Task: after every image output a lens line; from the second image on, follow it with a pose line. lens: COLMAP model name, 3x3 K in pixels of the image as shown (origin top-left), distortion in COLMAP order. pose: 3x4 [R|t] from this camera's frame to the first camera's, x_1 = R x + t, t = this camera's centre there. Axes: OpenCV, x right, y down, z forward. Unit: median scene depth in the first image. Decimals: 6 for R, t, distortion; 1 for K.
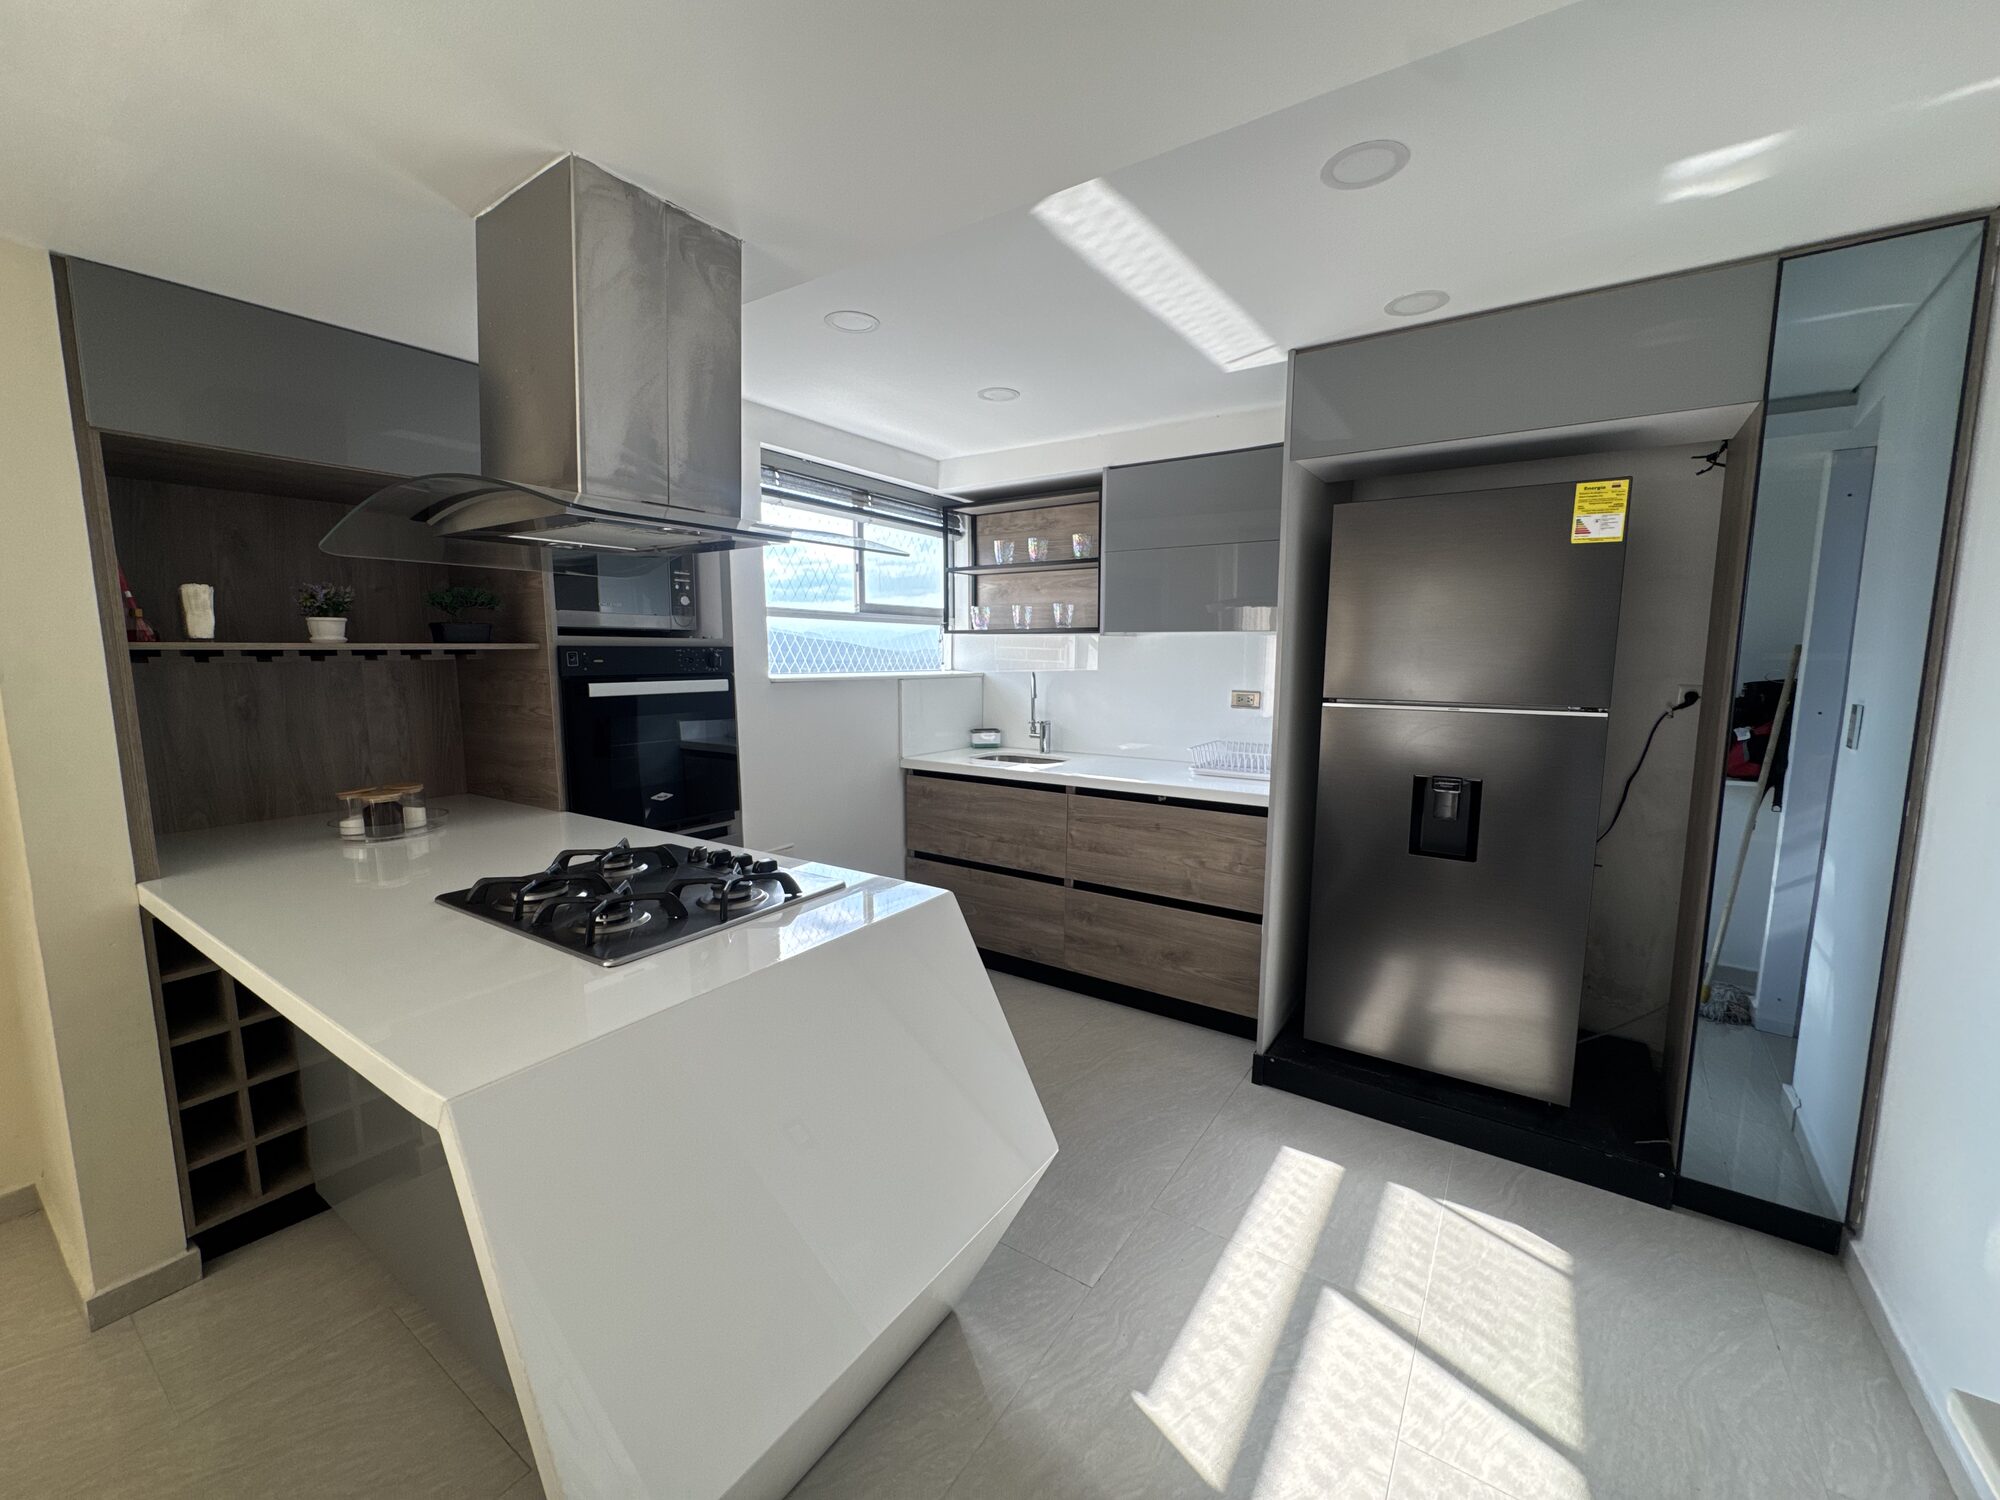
lens RADIAL K [[800.6, 0, 997.3], [0, 800.6, 753.1], [0, 0, 1]] dist [-0.000897, -0.000032]
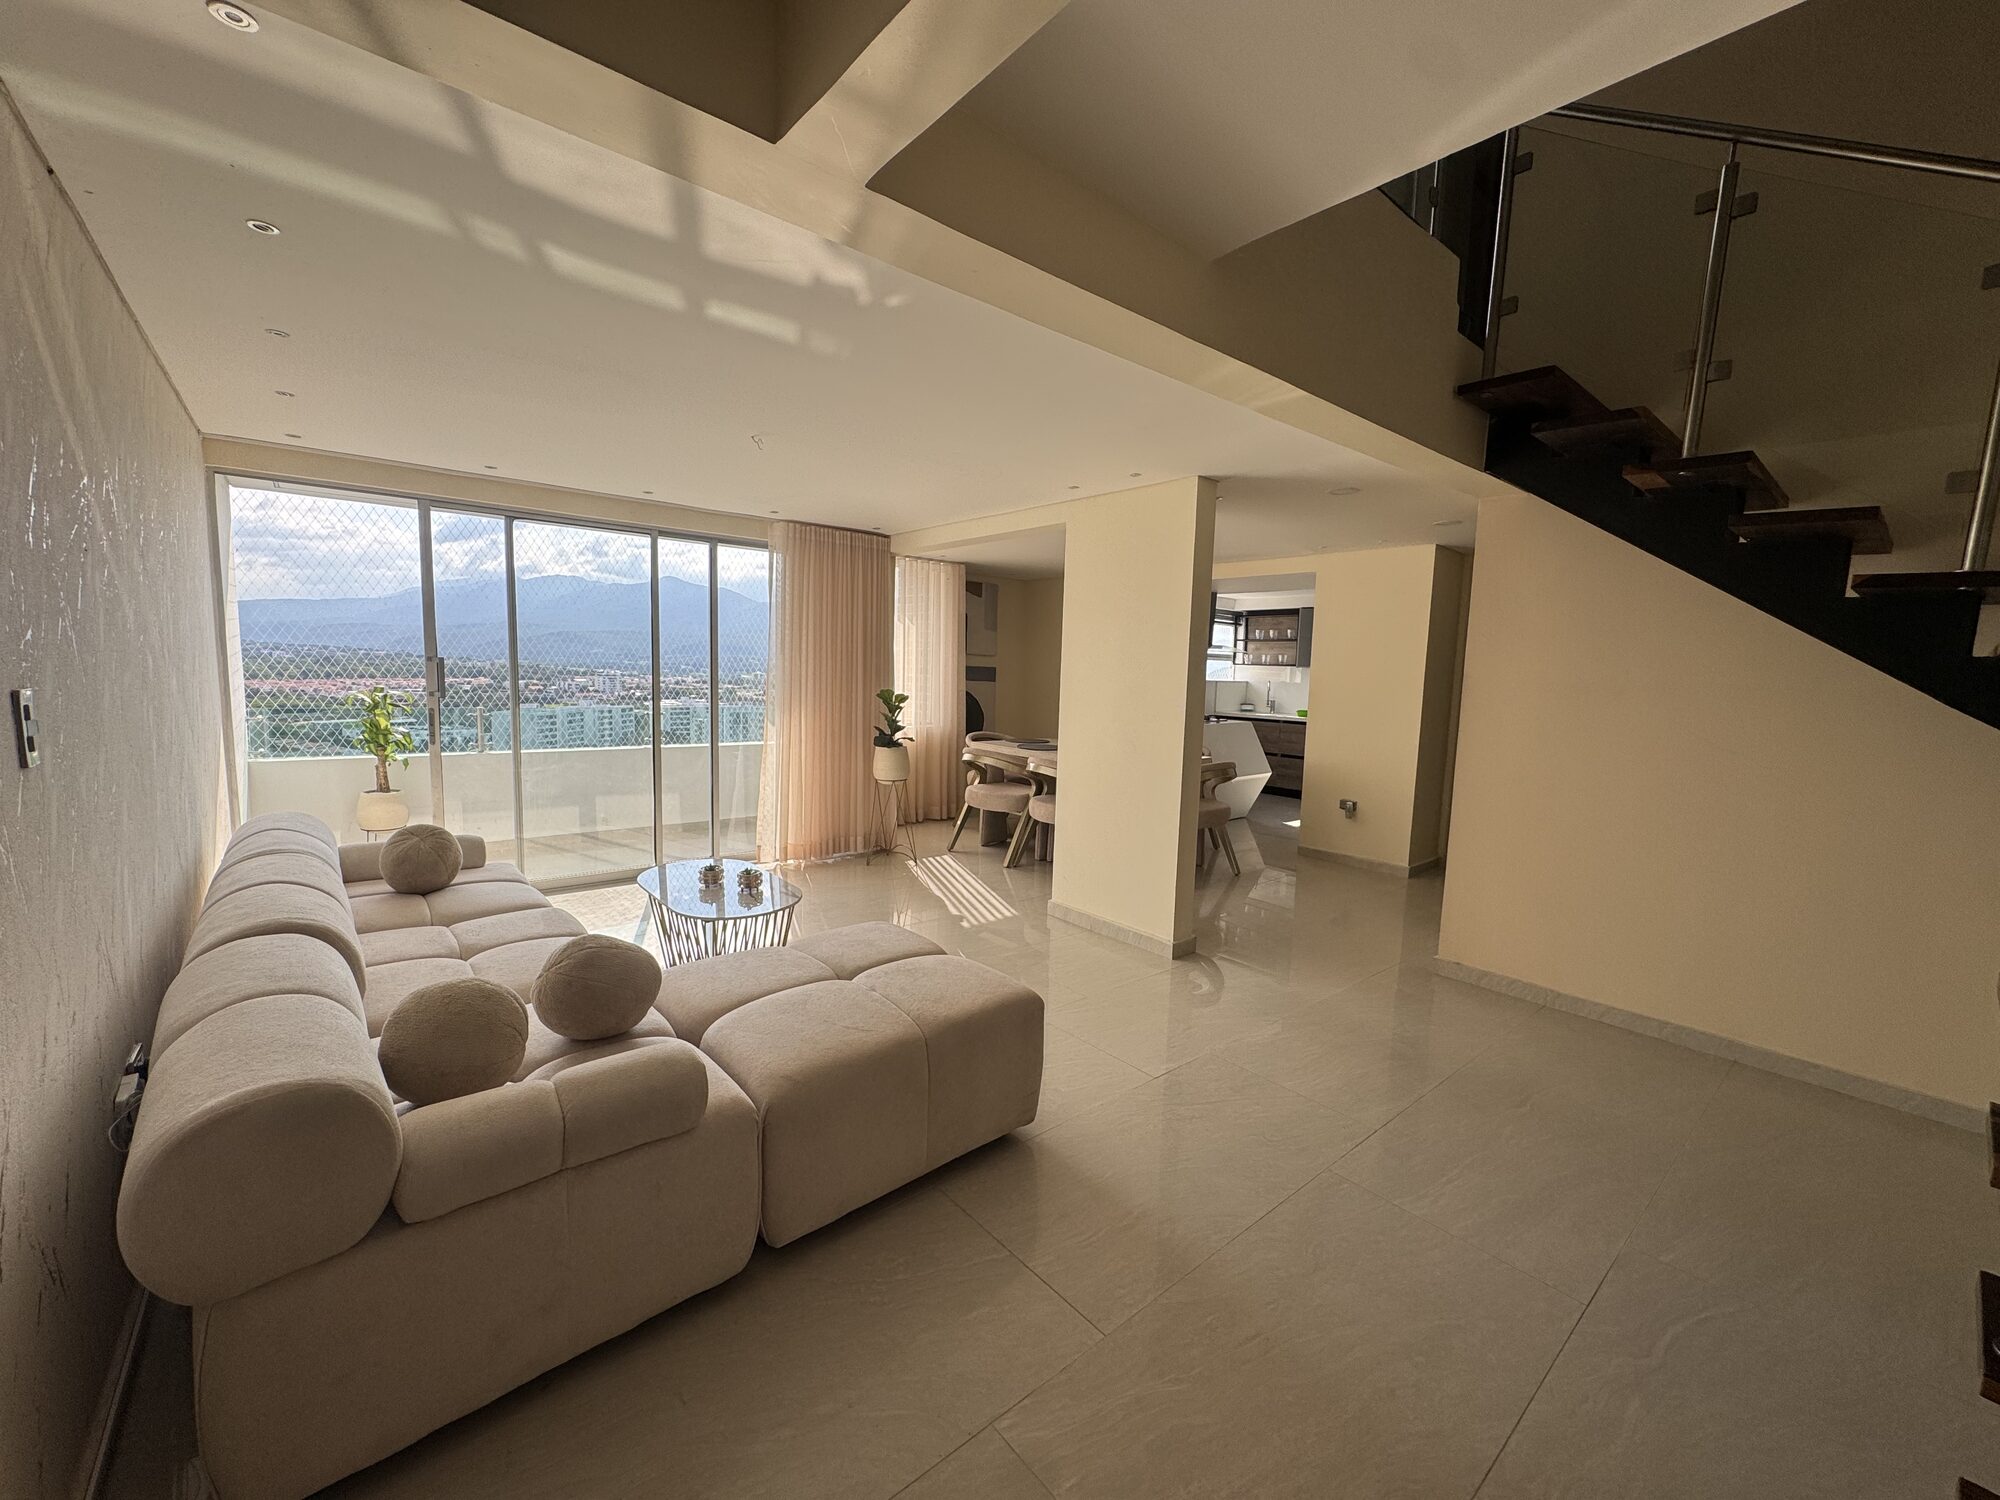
lens RADIAL K [[800.6, 0, 997.3], [0, 800.6, 753.1], [0, 0, 1]] dist [-0.000897, -0.000032]
pose [[0.962624, 0.054373, -0.265329, -0.127803], [-0.060572, 0.998048, -0.015230, 0.282431], [0.263983, 0.030732, 0.964038, -2.158071]]
